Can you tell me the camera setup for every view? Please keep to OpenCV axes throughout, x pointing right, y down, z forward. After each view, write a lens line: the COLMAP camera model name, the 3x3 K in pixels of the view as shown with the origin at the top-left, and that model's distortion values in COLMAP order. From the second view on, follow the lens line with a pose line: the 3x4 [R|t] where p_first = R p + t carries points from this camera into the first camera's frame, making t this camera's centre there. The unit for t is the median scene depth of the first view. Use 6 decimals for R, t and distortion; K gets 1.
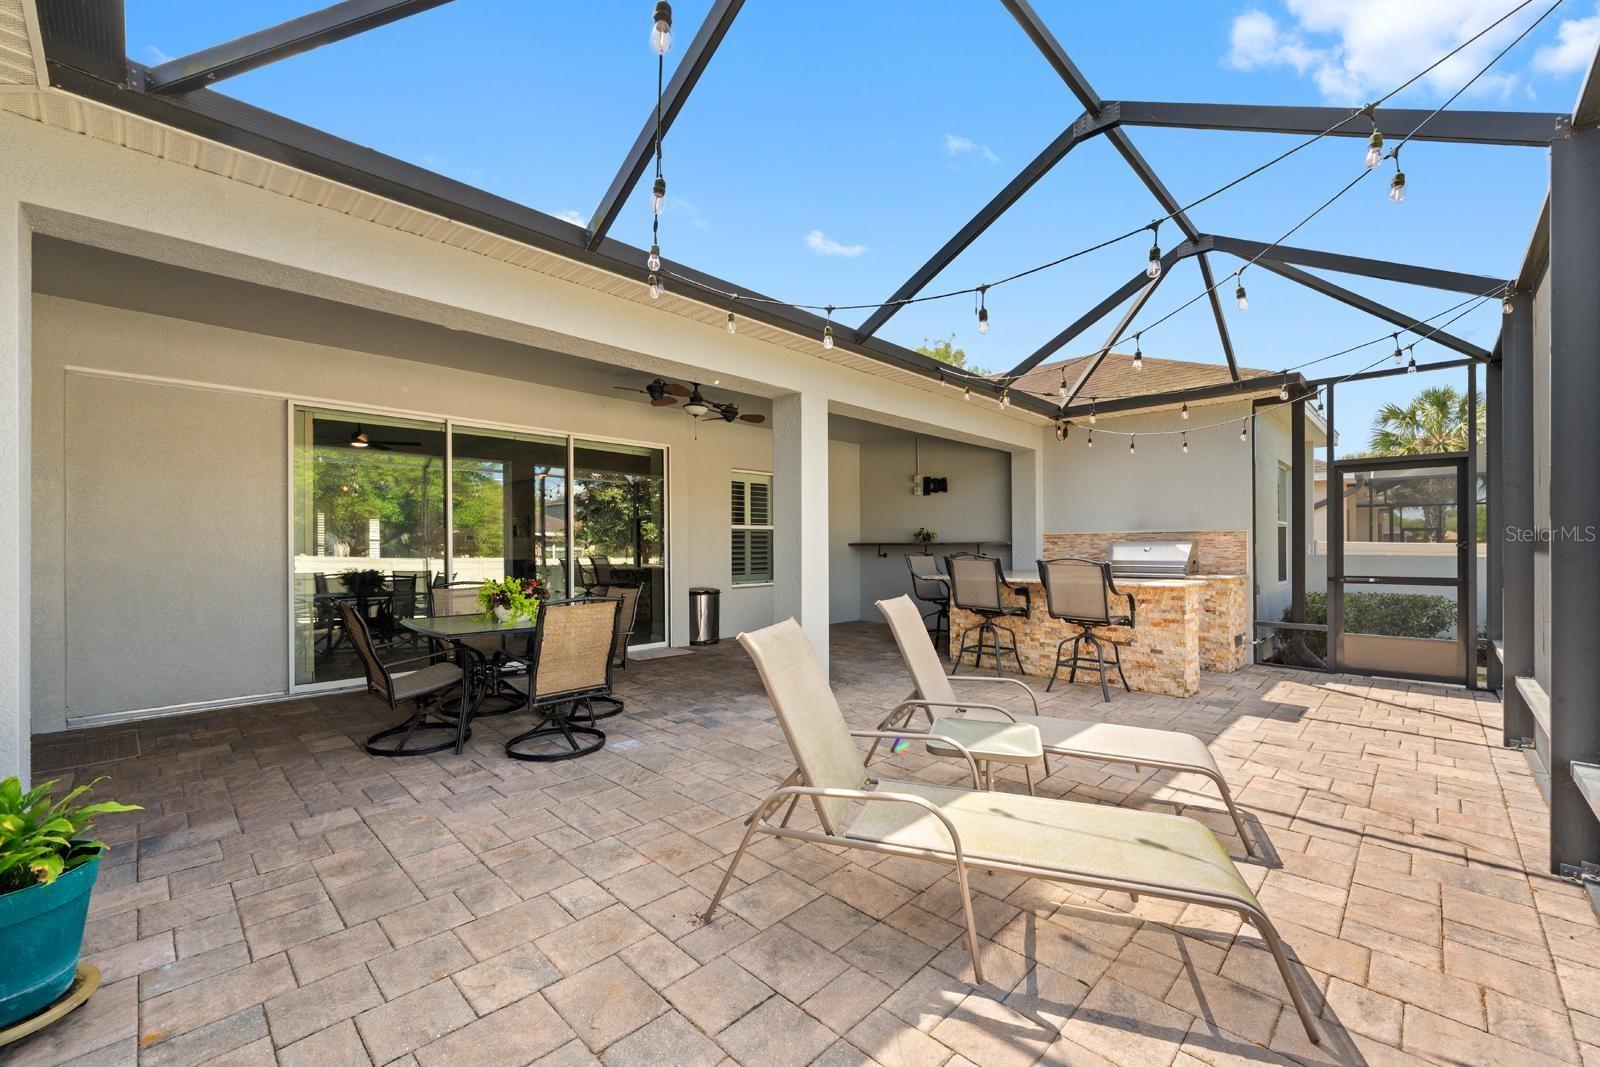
lens RADIAL K [[644.4, 0, 774.7], [0, 644.4, 542.7], [0, 0, 1]] dist [0.001419, -0.001436]
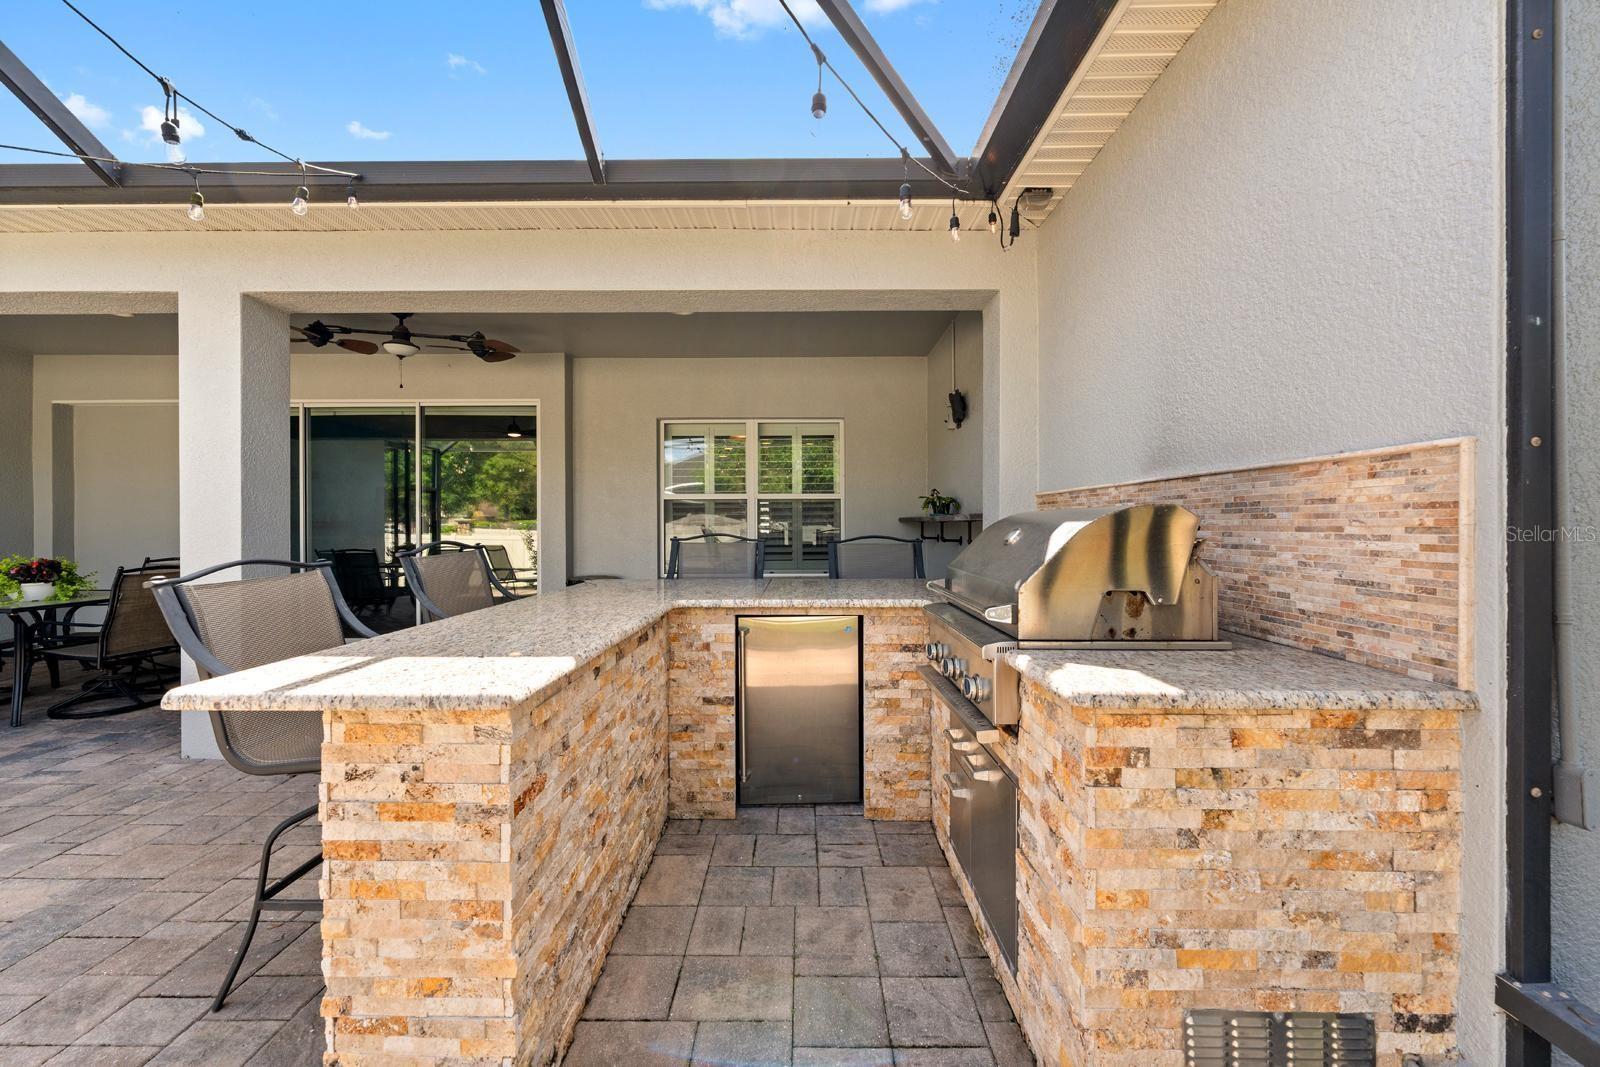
lens RADIAL K [[644.4, 0, 805.3], [0, 644.4, 539.7], [0, 0, 1]] dist [0.001419, -0.001436]
pose [[0.722138, 0.016984, -0.691540, 0.609395], [0.010785, 0.999301, 0.035805, -0.001555], [0.691664, -0.033314, 0.721450, 0.620914]]
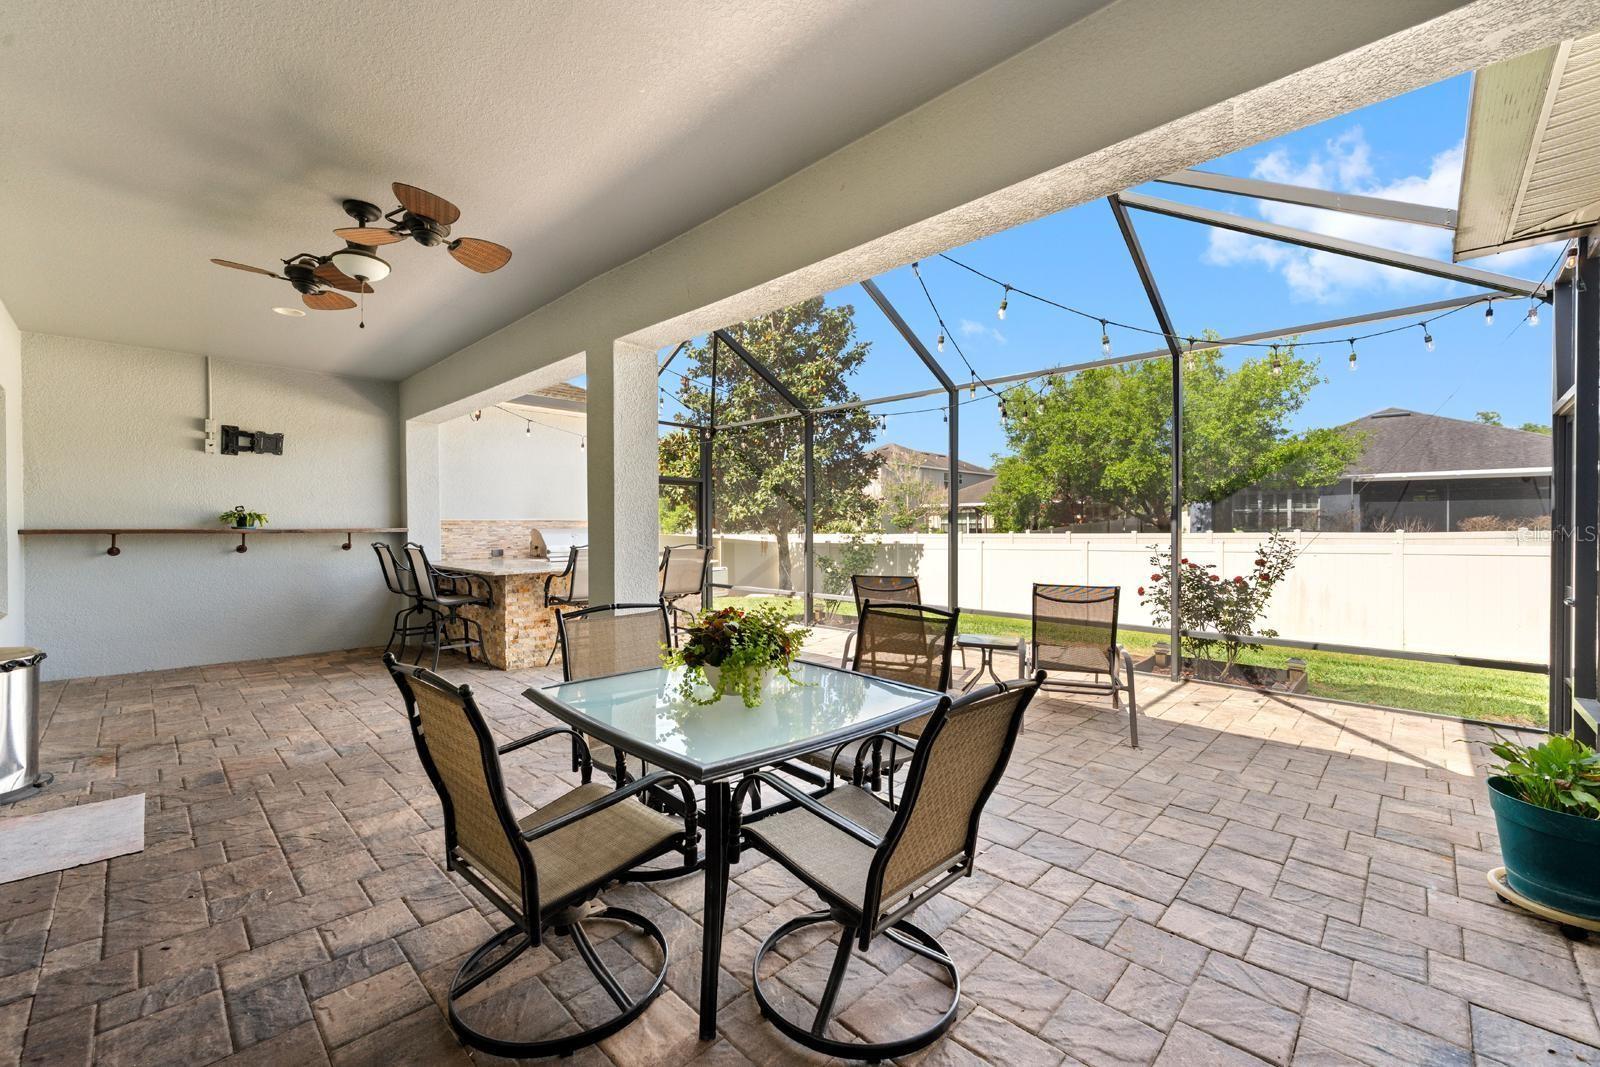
lens RADIAL K [[644.4, 0, 805.4], [0, 644.4, 532.3], [0, 0, 1]] dist [0.001419, -0.001436]
pose [[-0.032167, -0.005576, 0.999467, -0.501301], [-0.007953, 0.999954, 0.005322, -0.005198], [-0.999451, -0.007777, -0.032209, 0.528868]]
